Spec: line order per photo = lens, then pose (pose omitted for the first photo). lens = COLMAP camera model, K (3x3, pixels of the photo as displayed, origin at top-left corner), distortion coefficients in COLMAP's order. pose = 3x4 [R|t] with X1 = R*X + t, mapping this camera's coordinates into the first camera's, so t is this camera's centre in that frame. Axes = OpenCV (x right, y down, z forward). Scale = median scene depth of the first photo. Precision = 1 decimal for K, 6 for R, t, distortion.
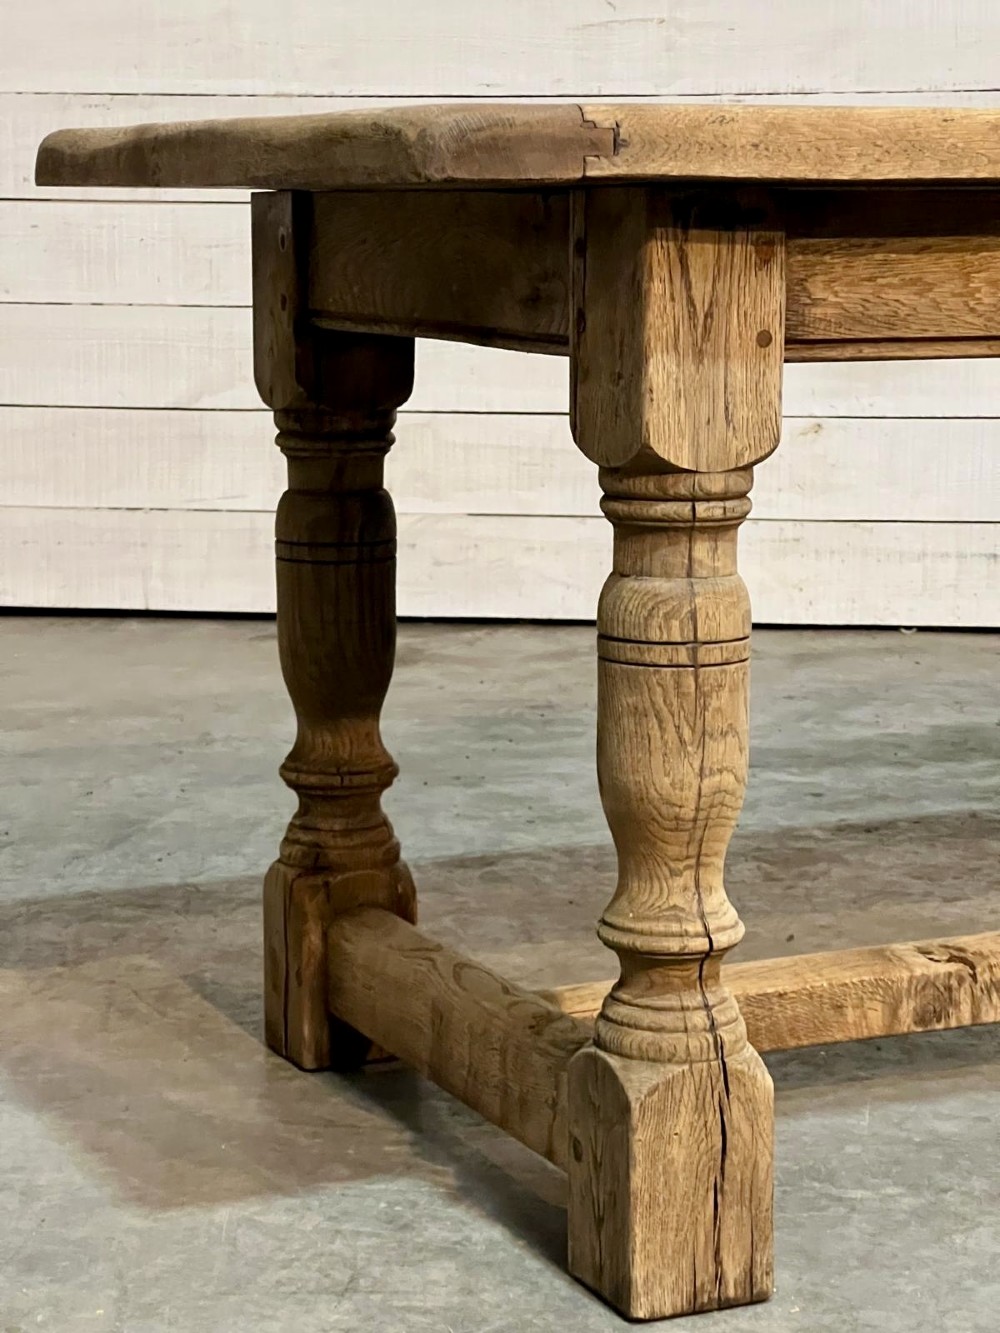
lens RADIAL K [[3439.9, 0, 498.5], [0, 3439.9, 596.6], [0, 0, 1]] dist [0.237113, 0.000000]
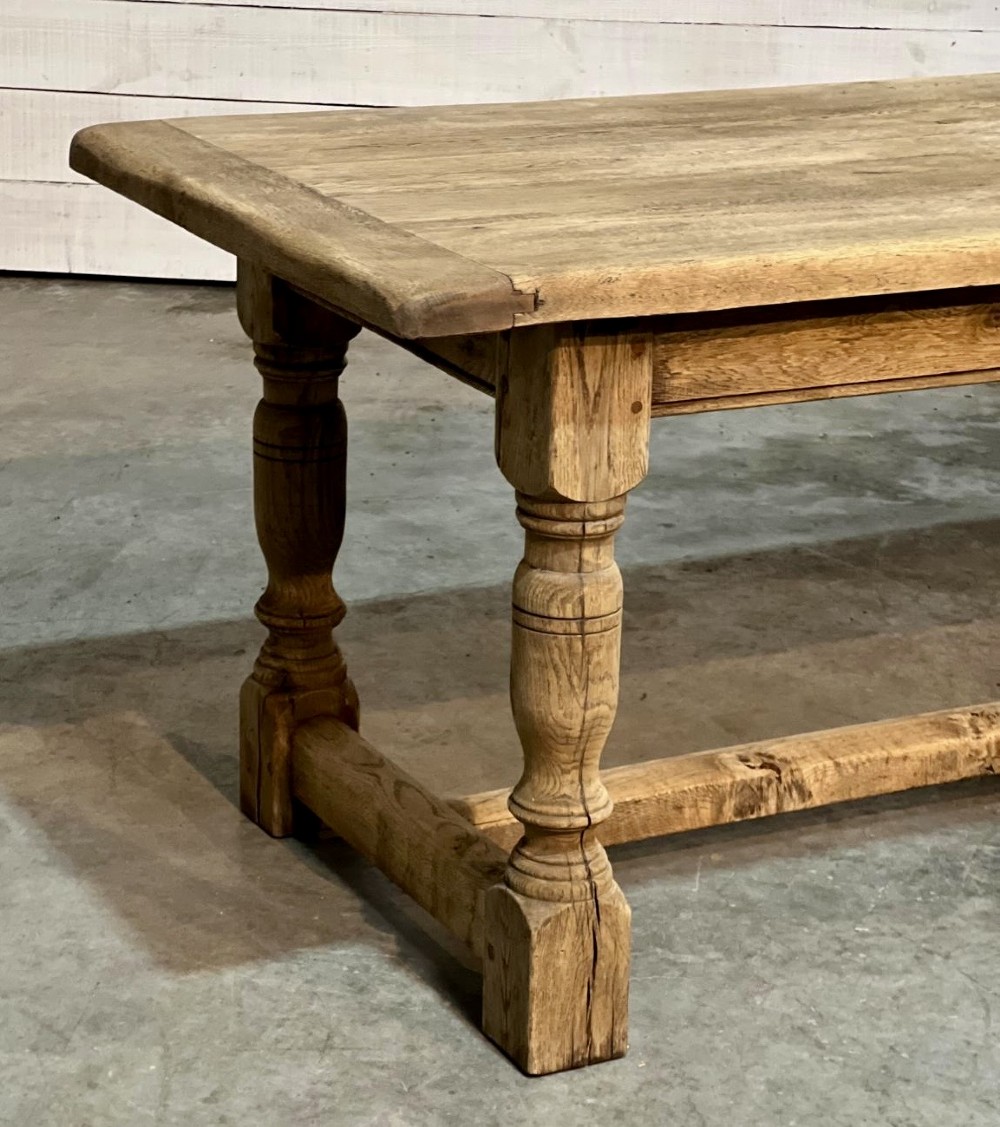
lens RADIAL K [[3471.6, 0, 529.6], [0, 3471.6, 546.0], [0, 0, 1]] dist [0.145662, 0.000000]
pose [[0.998557, 0.008889, 0.052953, -0.034690], [-0.016237, 0.990019, 0.139995, -0.184901], [-0.051180, -0.140653, 0.988735, -0.344554]]
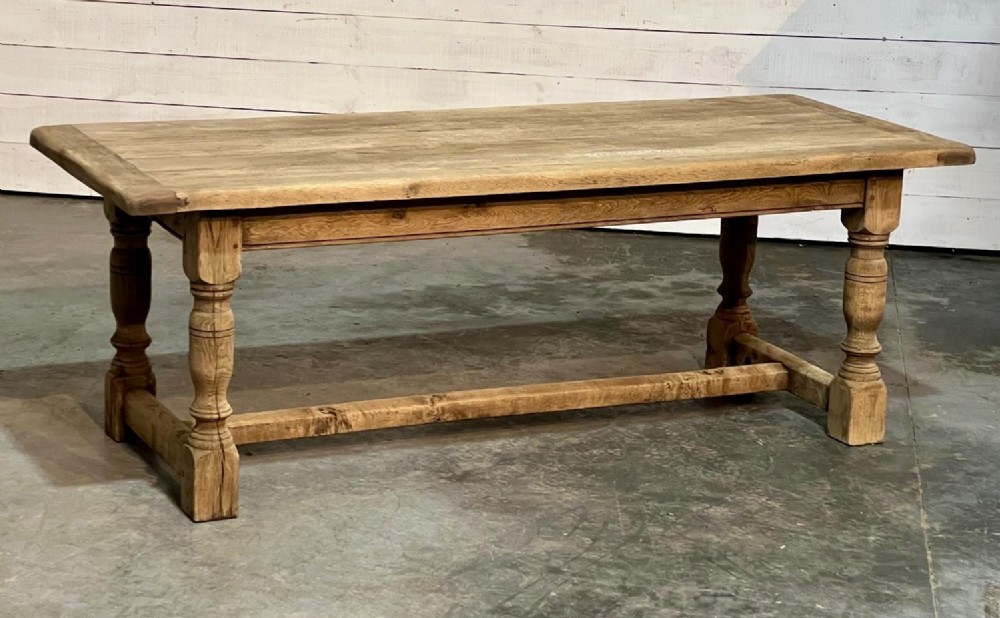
lens RADIAL K [[2468.4, 0, 412.2], [0, 2468.4, 294.4], [0, 0, 1]] dist [0.250657, 0.000000]
pose [[0.999422, 0.031106, 0.013701, 0.190849], [-0.032289, 0.994771, 0.096890, -0.235005], [-0.010616, -0.097276, 0.995201, -1.280853]]
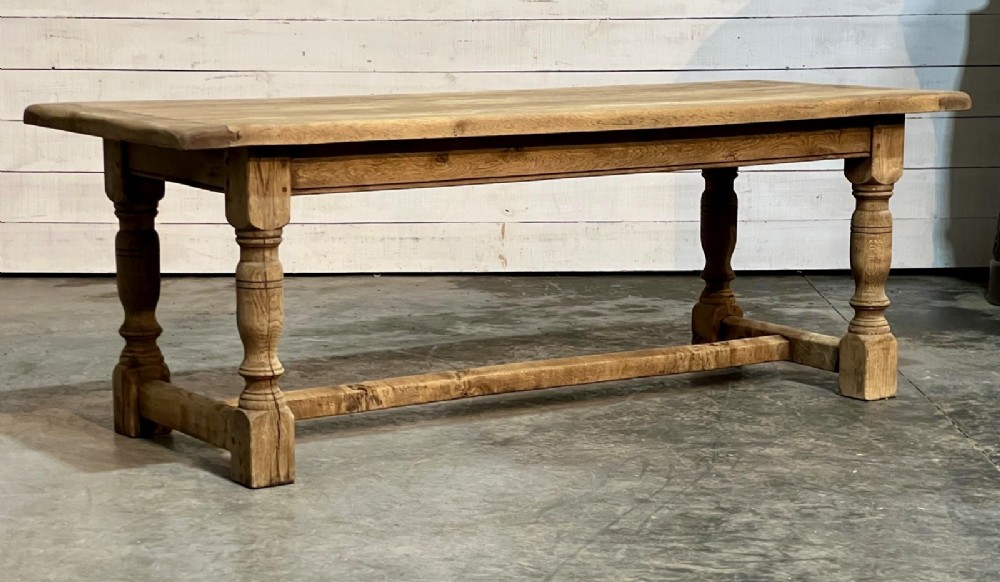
lens RADIAL K [[2365.4, 0, 529.7], [0, 2365.4, 333.9], [0, 0, 1]] dist [0.213127, 0.000000]
pose [[0.986866, -0.028007, 0.159097, -0.048853], [0.022509, 0.999089, 0.036256, -0.011396], [-0.159968, -0.032199, 0.986597, -1.106591]]
